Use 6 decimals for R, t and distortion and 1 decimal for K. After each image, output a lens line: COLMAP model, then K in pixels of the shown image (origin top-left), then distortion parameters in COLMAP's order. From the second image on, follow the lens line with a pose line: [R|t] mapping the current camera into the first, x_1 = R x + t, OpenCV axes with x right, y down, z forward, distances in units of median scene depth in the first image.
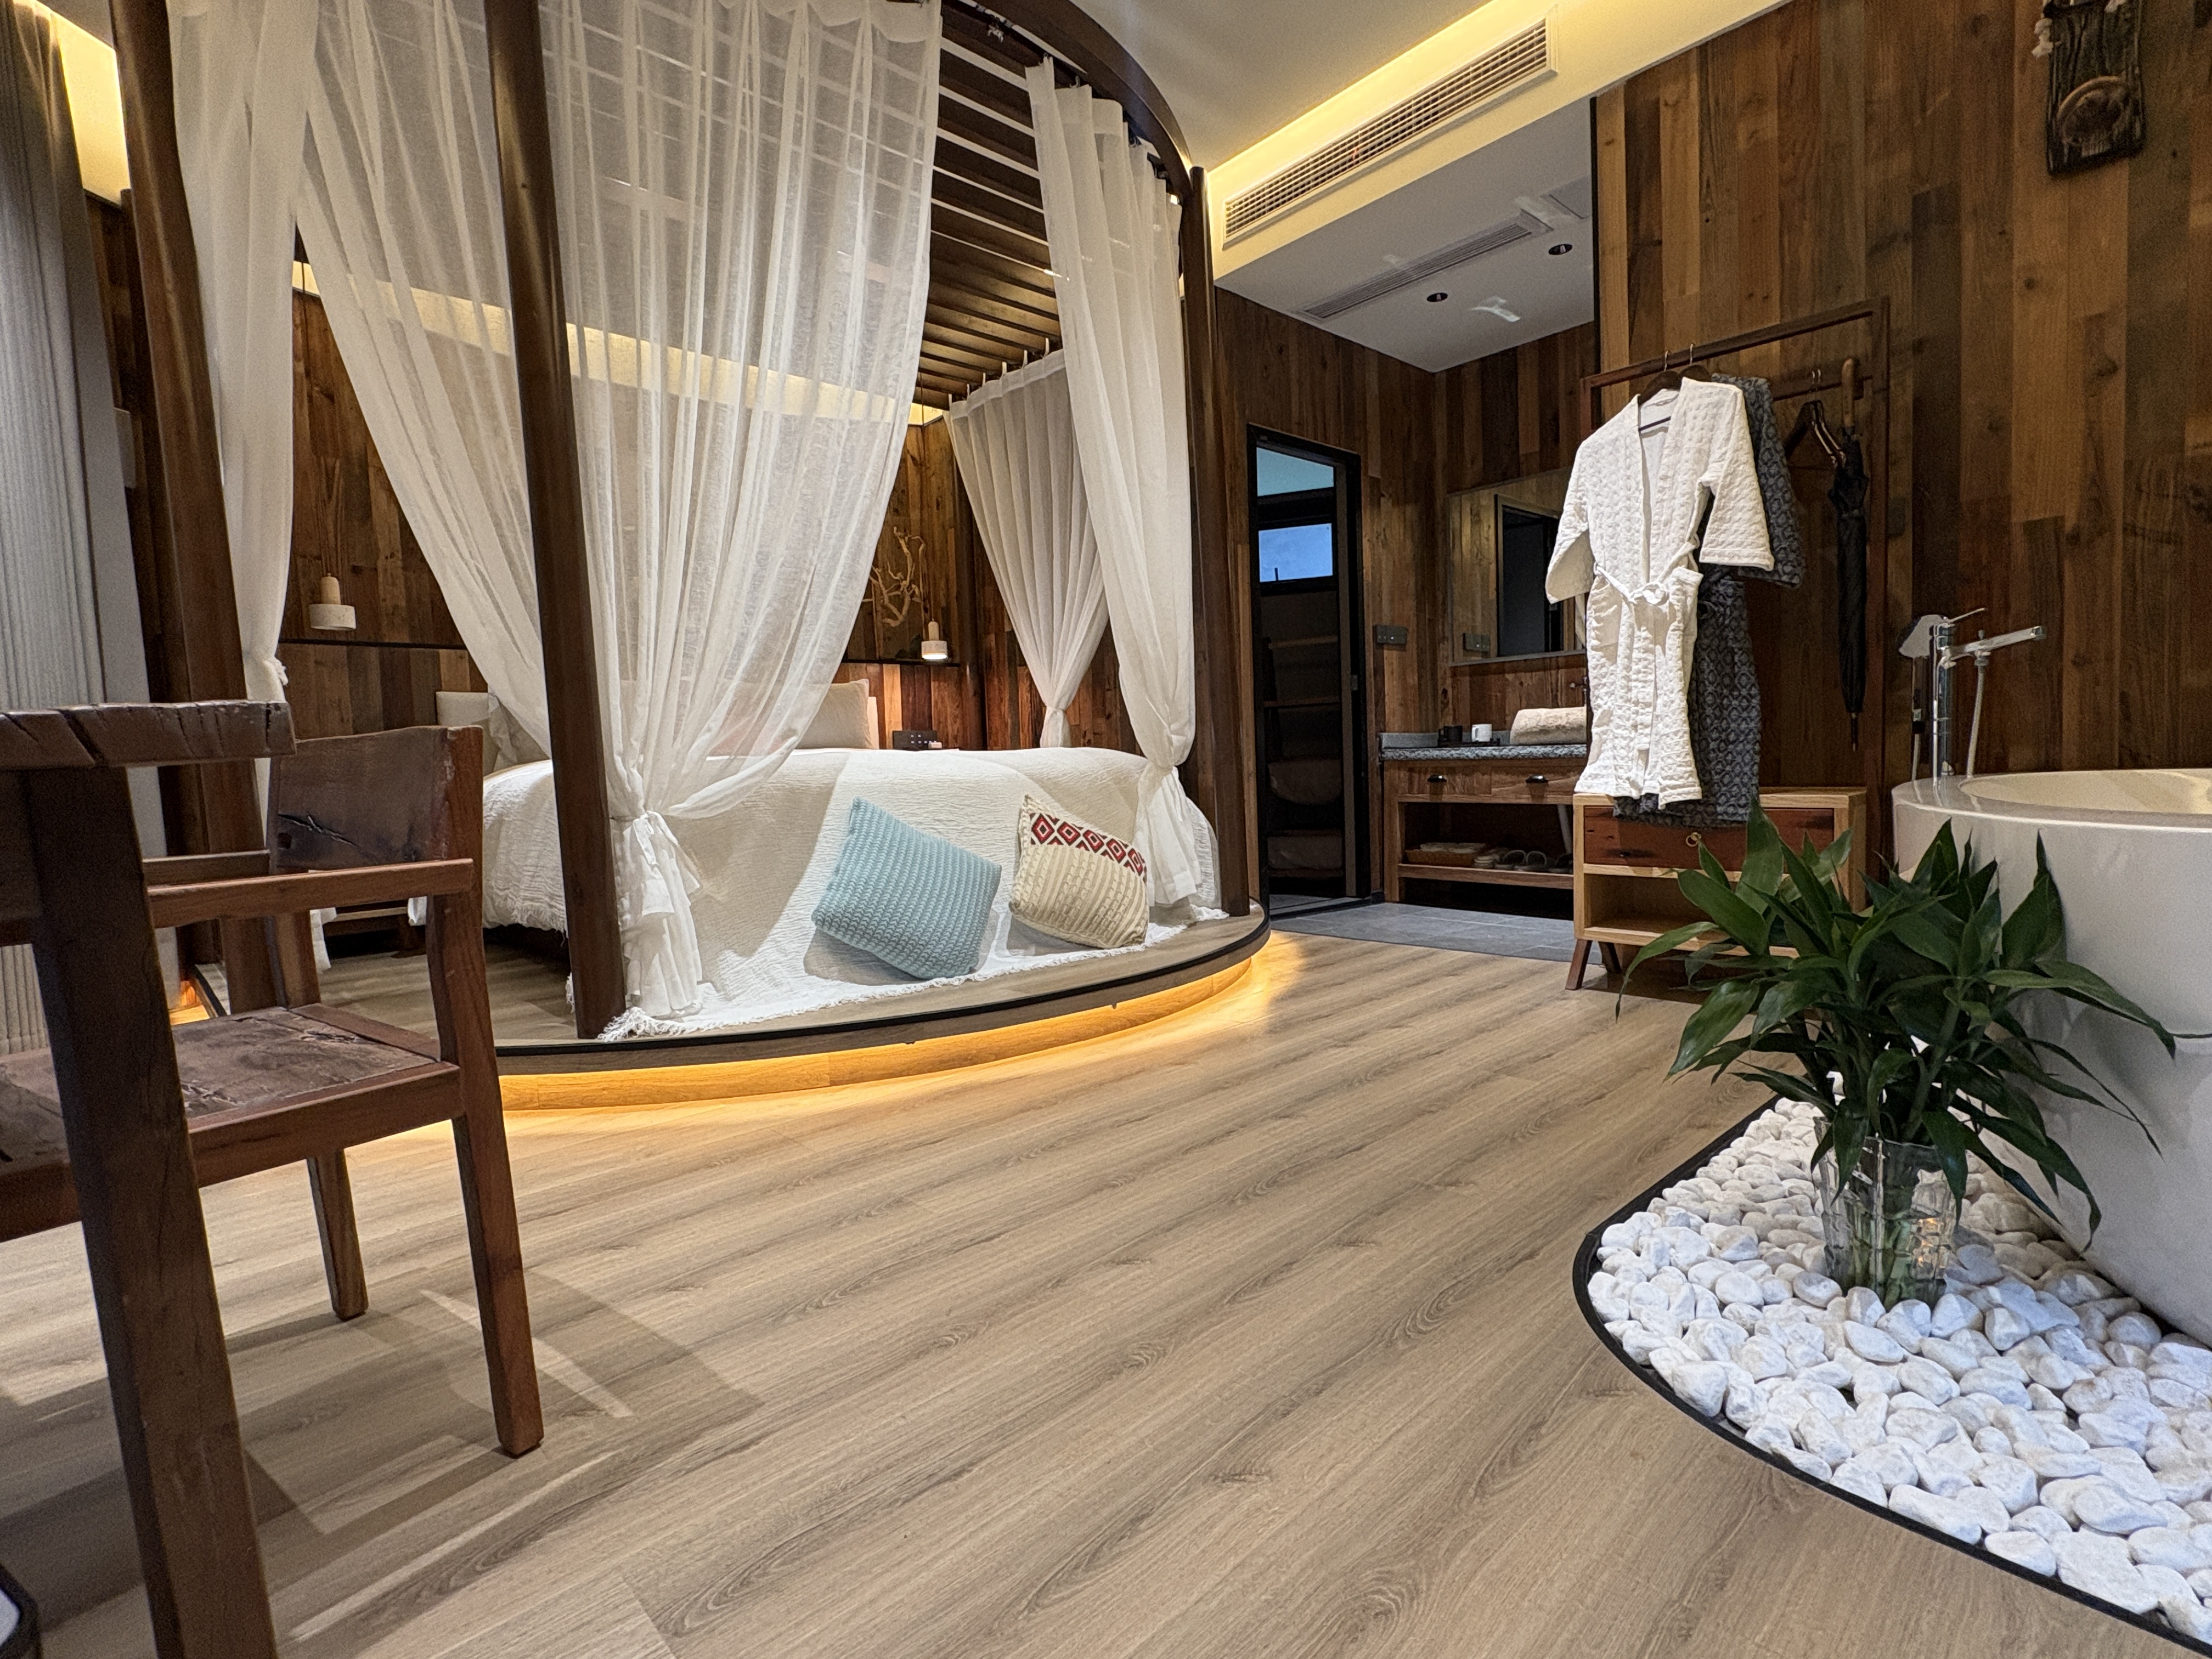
lens RADIAL K [[1072.6, 0, 1106.0], [0, 1072.6, 829.5], [0, 0, 1]] dist [-0.001265, -0.000804]
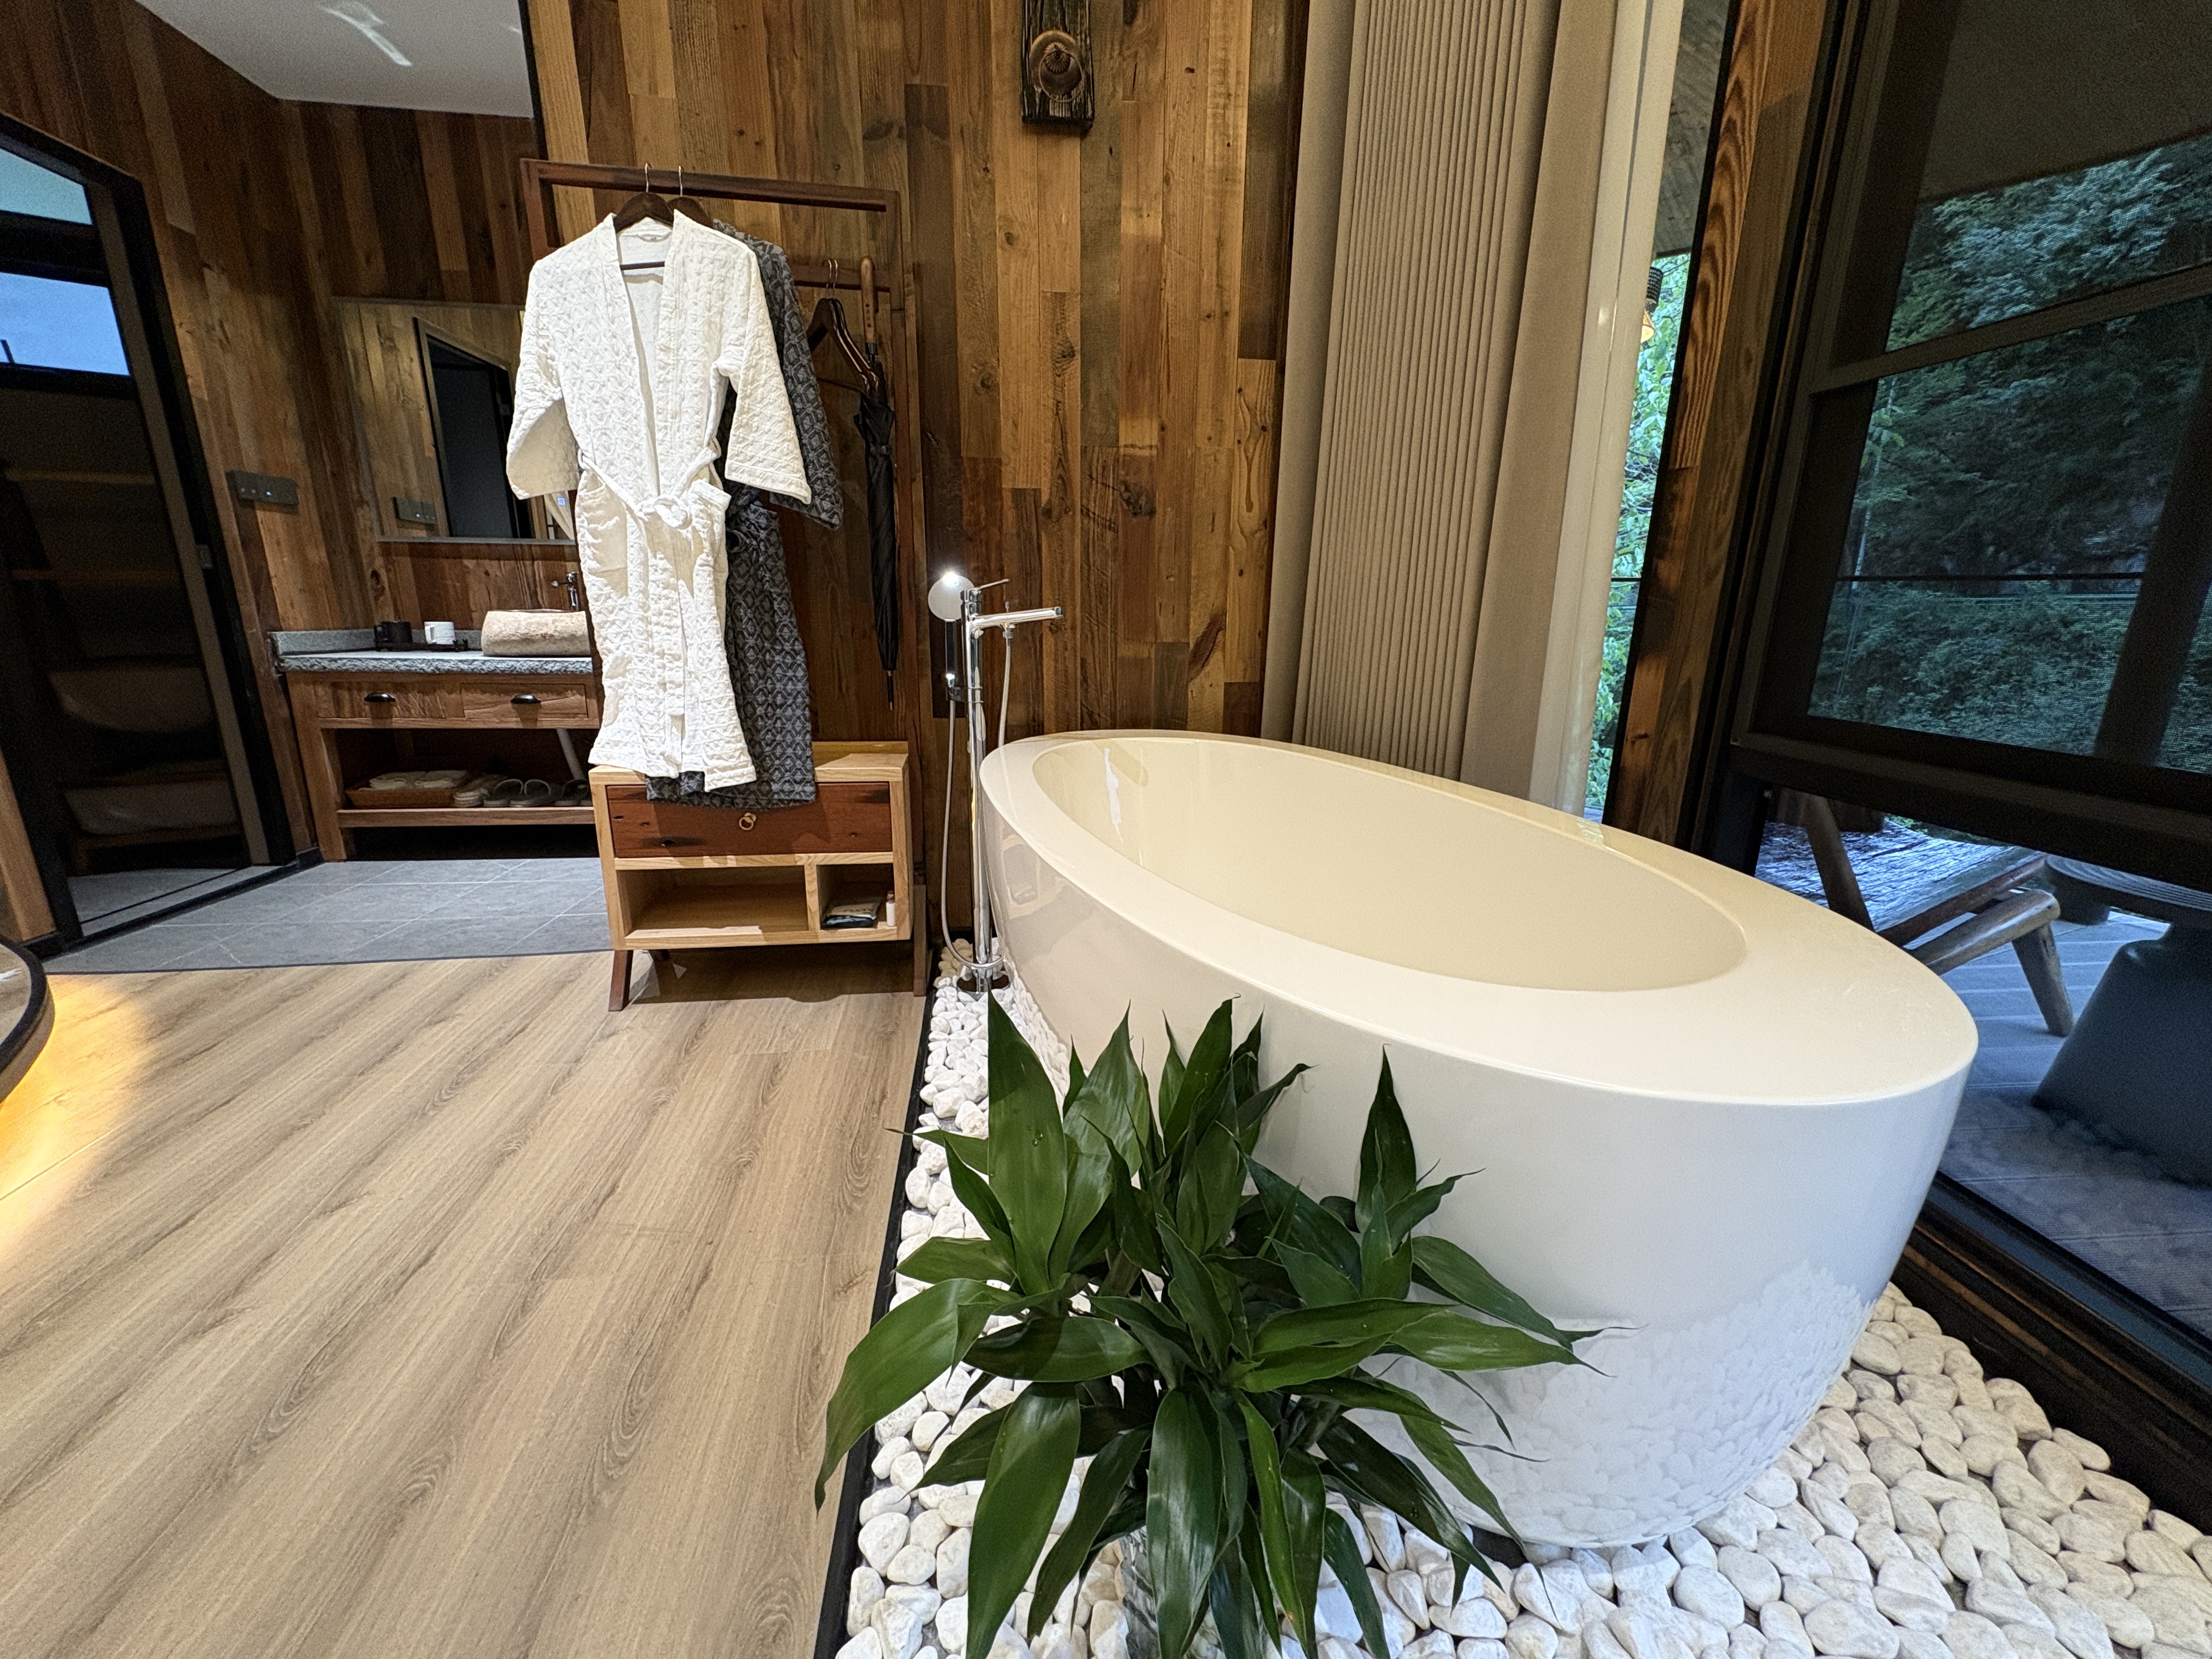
lens RADIAL K [[883.9, 0, 1106.0], [0, 883.9, 829.5], [0, 0, 1]] dist [0.001664, -0.000311]
pose [[0.574139, -0.161993, 0.802573, 0.138535], [0.019474, 0.982656, 0.184410, -0.099998], [-0.818526, -0.090248, 0.567336, 0.345106]]
